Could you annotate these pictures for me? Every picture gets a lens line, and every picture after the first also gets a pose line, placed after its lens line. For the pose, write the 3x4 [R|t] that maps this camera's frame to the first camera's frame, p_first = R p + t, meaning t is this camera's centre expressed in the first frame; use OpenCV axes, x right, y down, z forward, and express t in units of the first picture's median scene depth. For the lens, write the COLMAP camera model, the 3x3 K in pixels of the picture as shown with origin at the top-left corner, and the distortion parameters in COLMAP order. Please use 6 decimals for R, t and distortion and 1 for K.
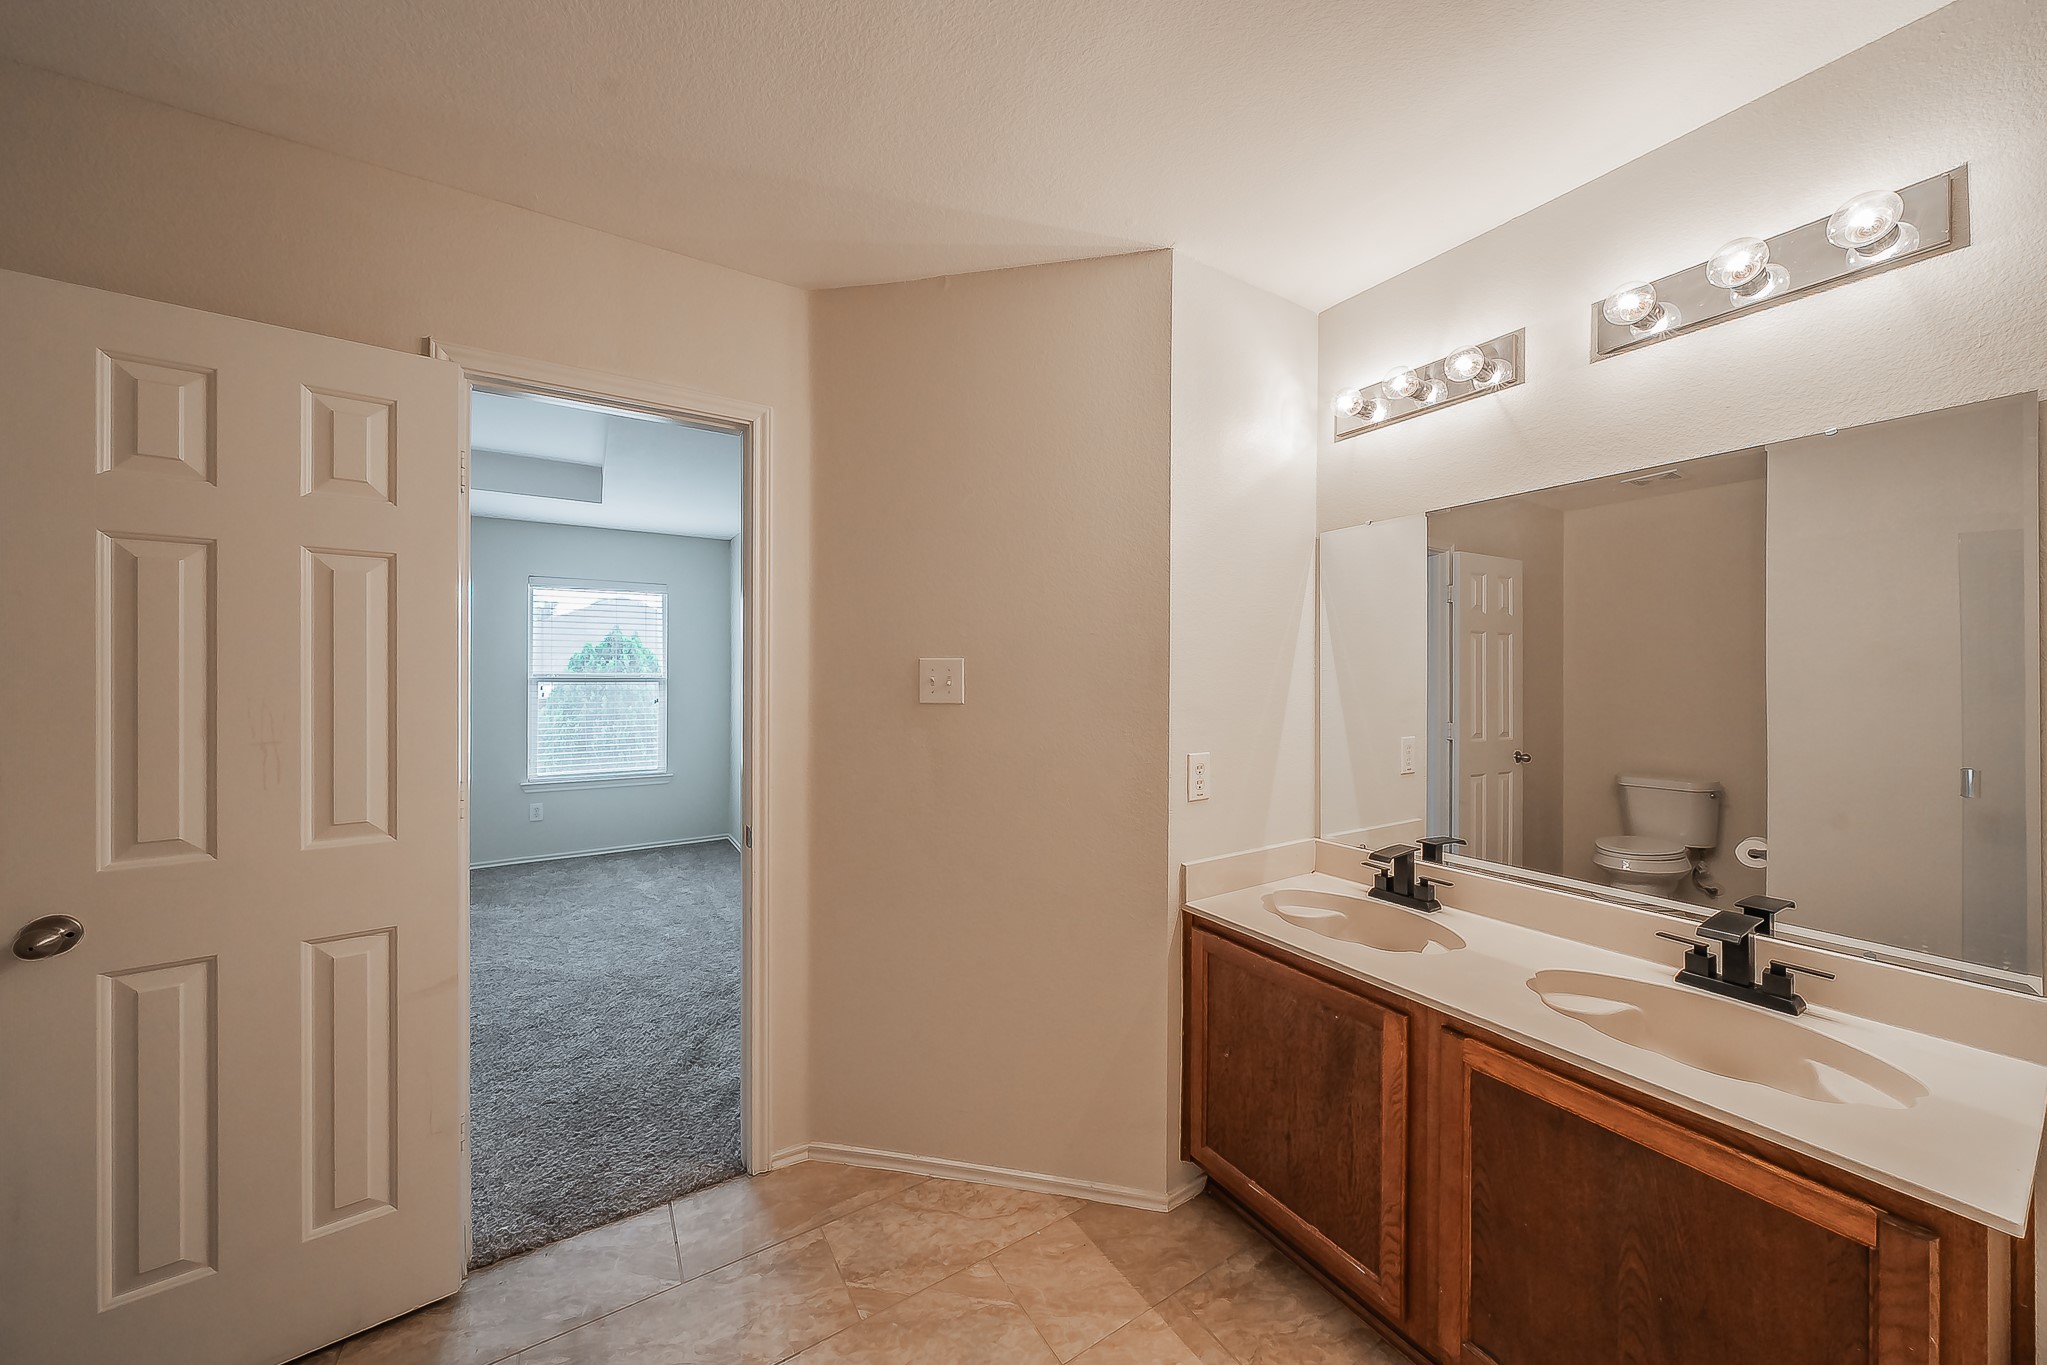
lens RADIAL K [[696.9, 0, 1034.5], [0, 696.9, 683.2], [0, 0, 1]] dist [-0.002193, -0.000015]
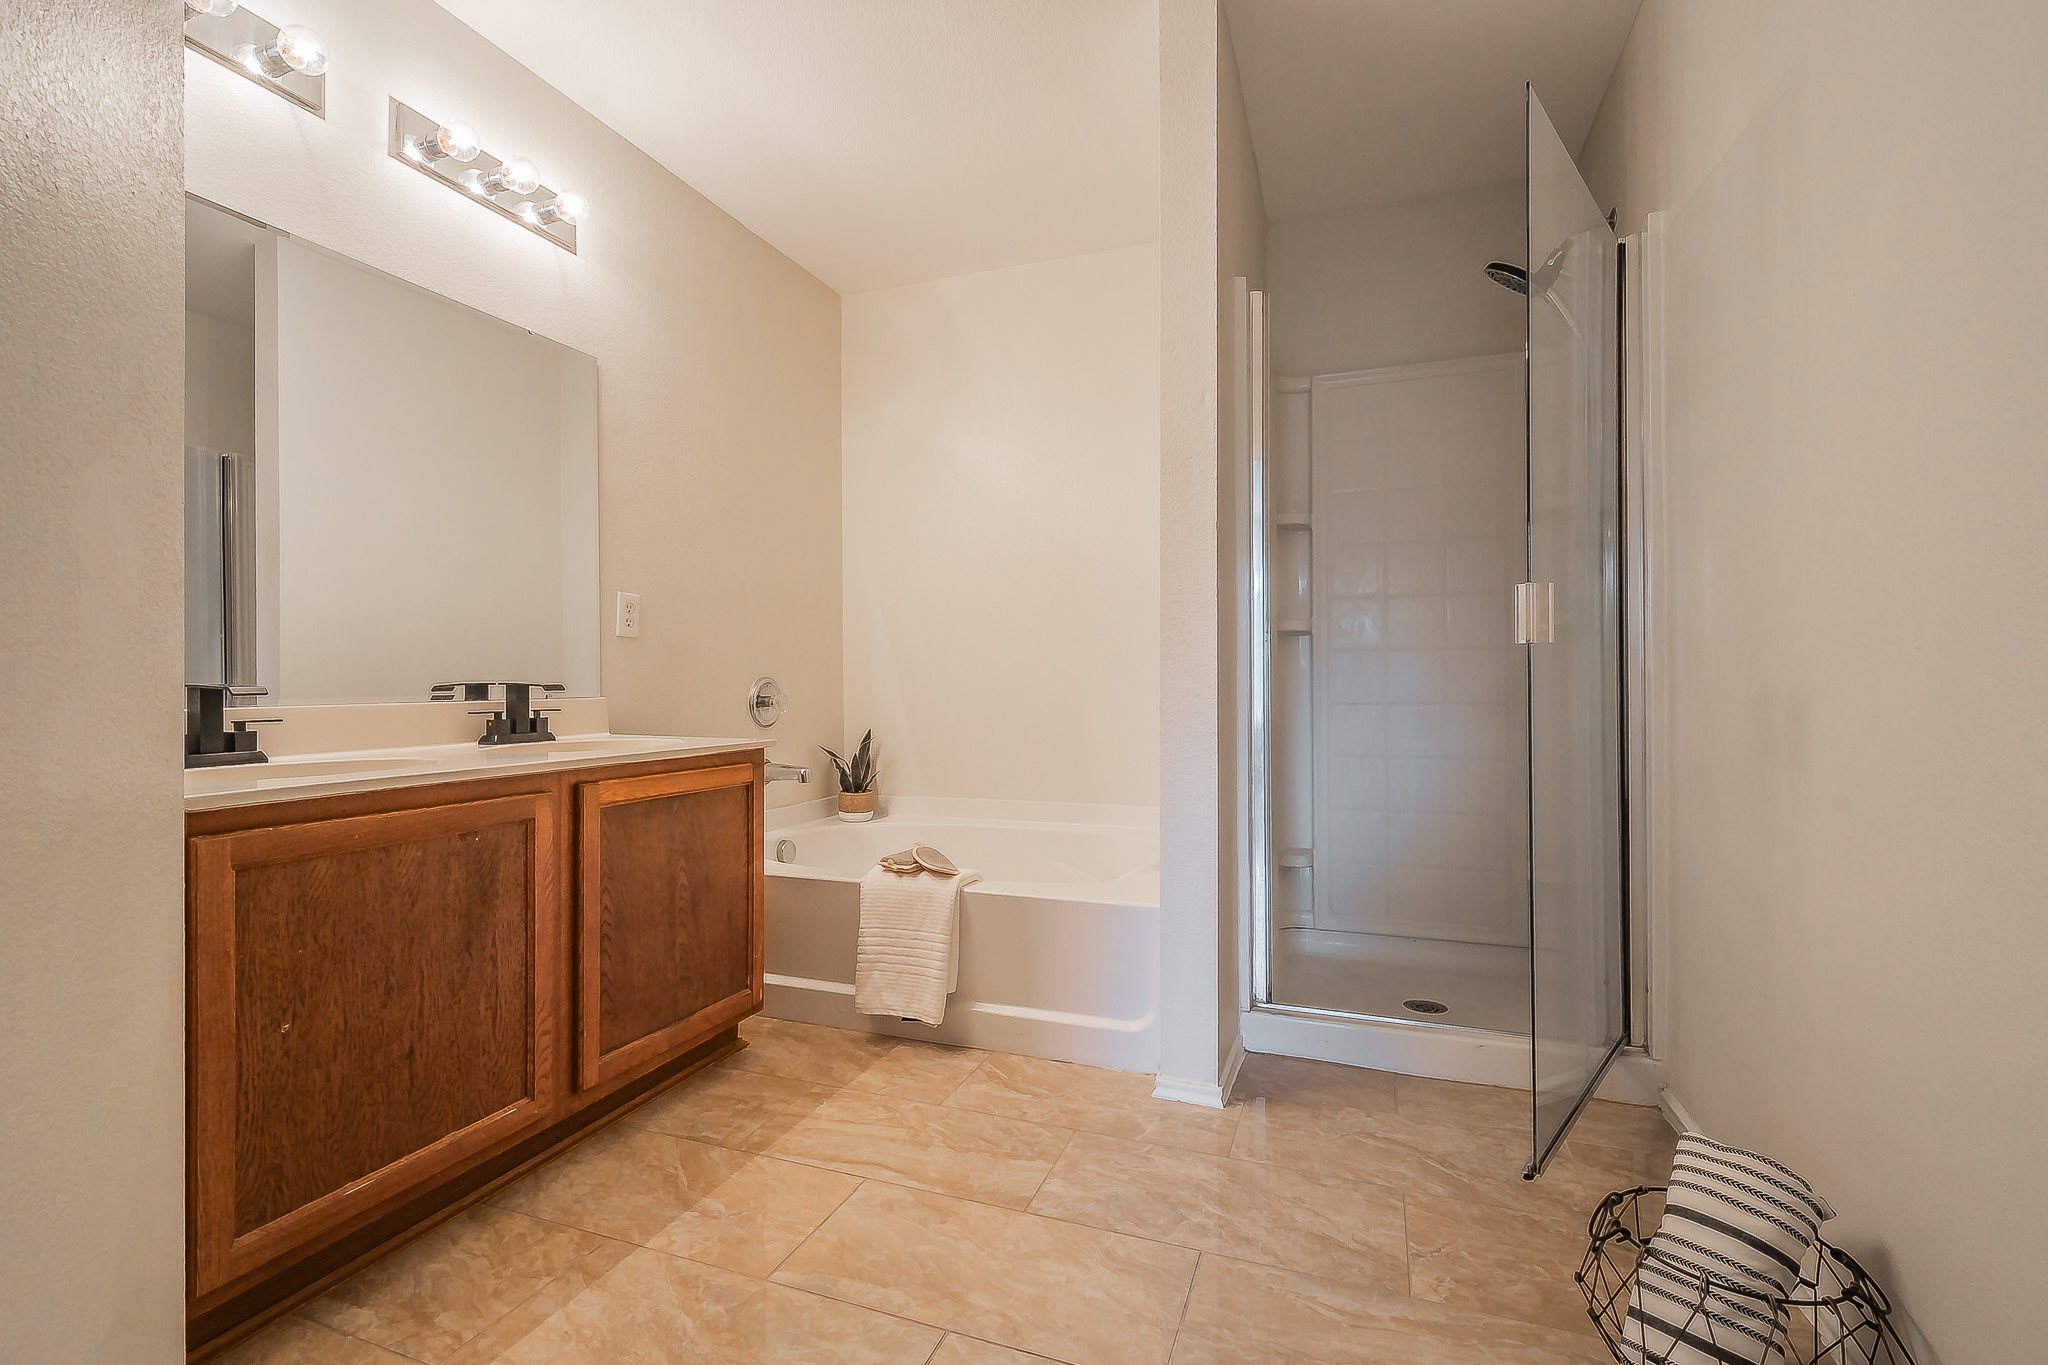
lens RADIAL K [[930.7, 0, 1050.0], [0, 930.7, 672.9], [0, 0, 1]] dist [0.000386, -0.001612]
pose [[-0.605233, 0.004500, 0.796036, -0.816764], [0.015856, 0.999854, 0.006403, 0.283637], [-0.795891, 0.016497, -0.605216, 1.096929]]
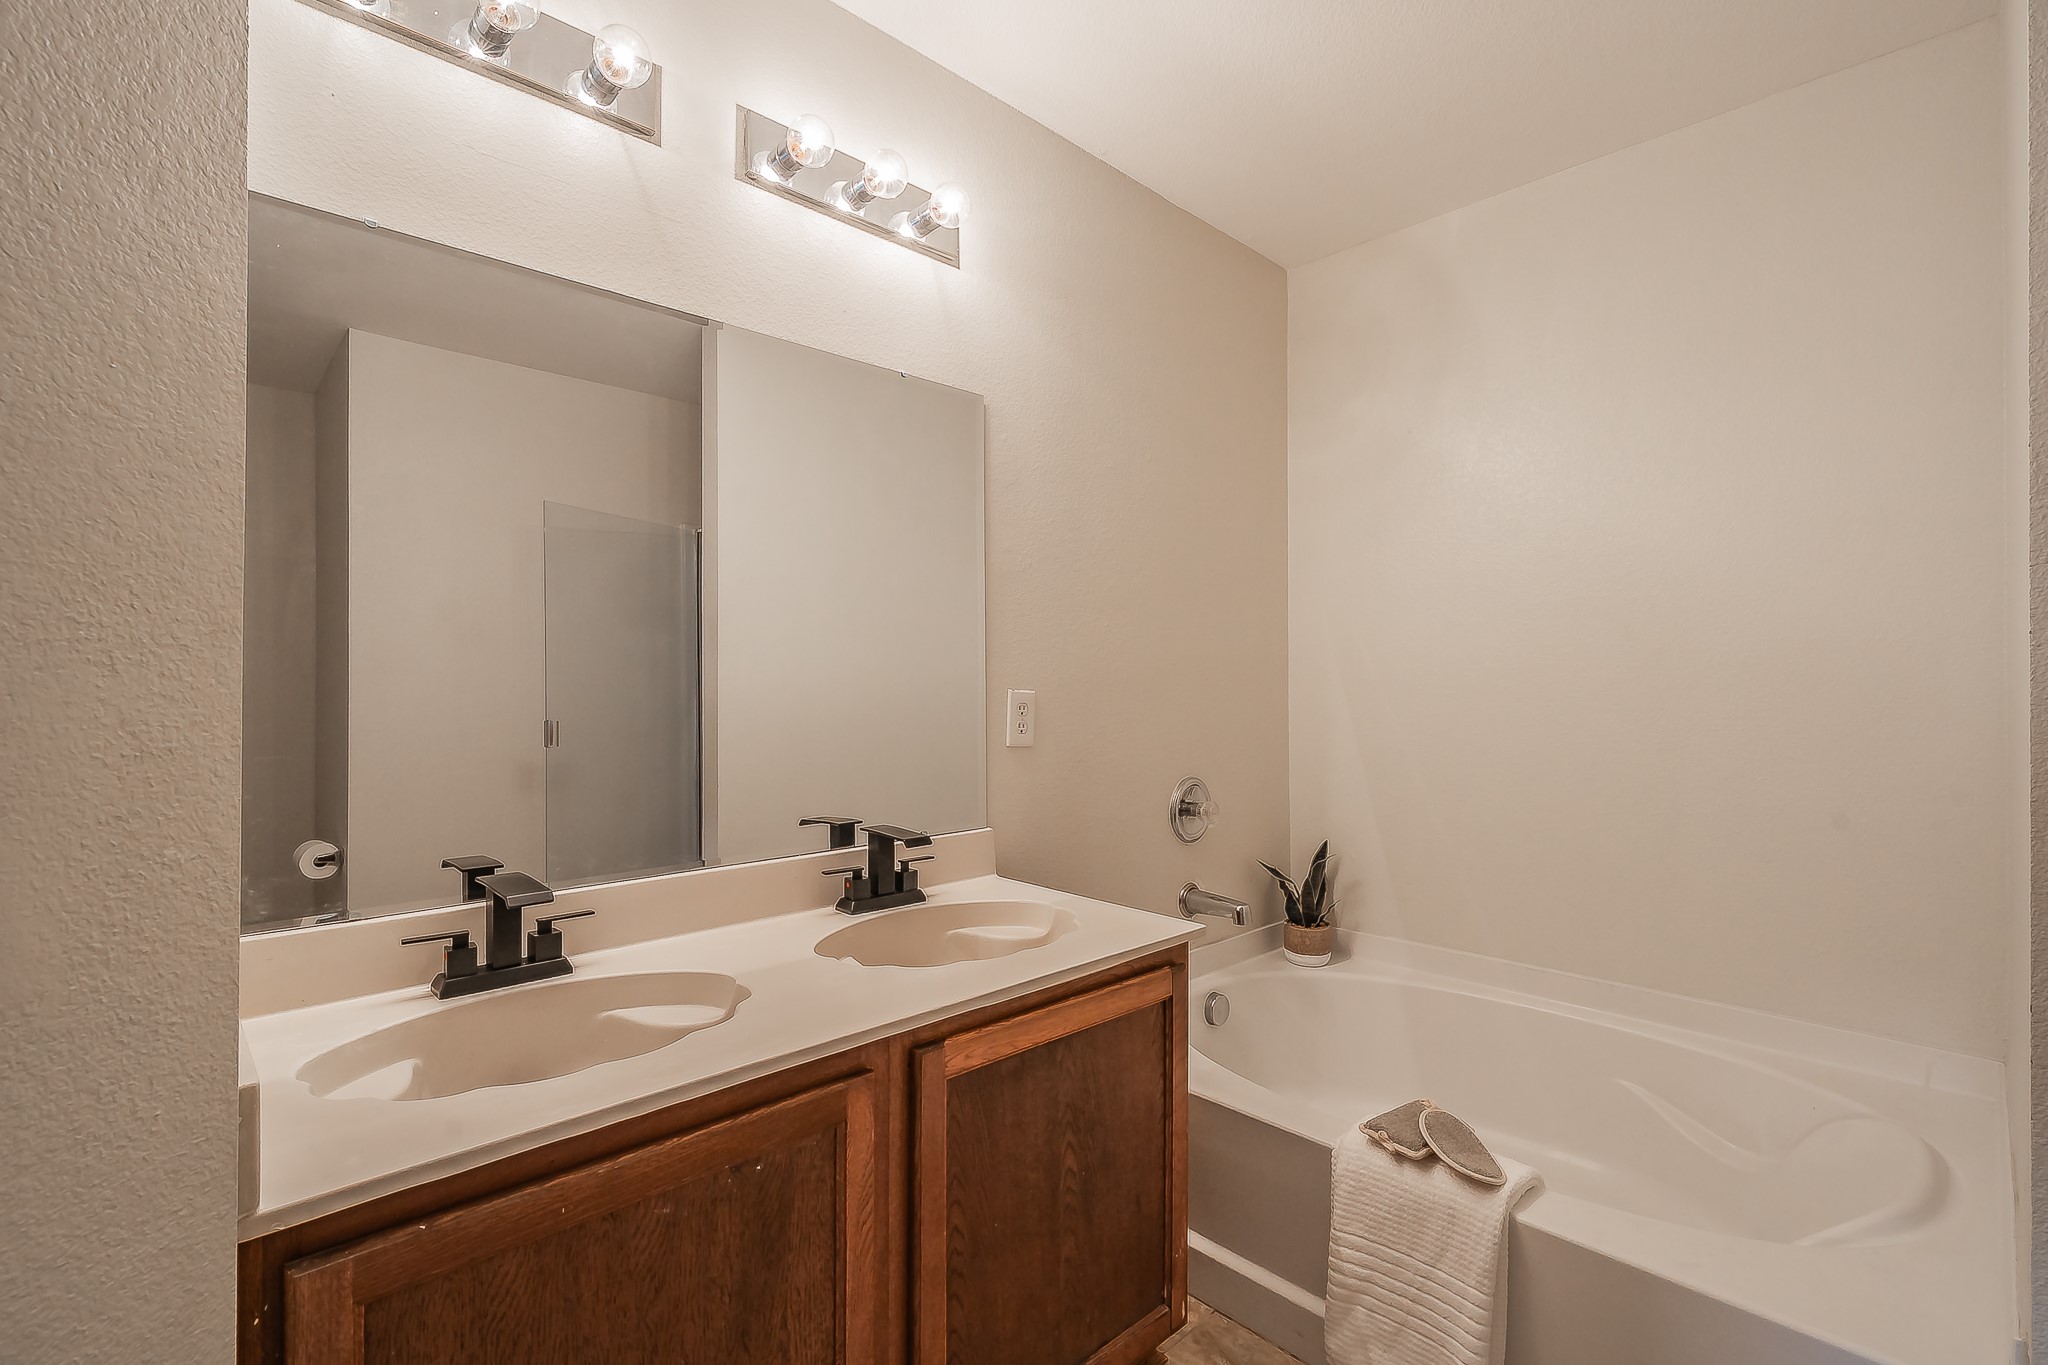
lens RADIAL K [[930.7, 0, 1030.8], [0, 930.7, 672.7], [0, 0, 1]] dist [0.000386, -0.001612]
pose [[-0.182038, 0.004389, 0.983282, -0.290337], [0.014556, 0.999892, -0.001768, 0.107565], [-0.983184, 0.013991, -0.182082, 0.900088]]
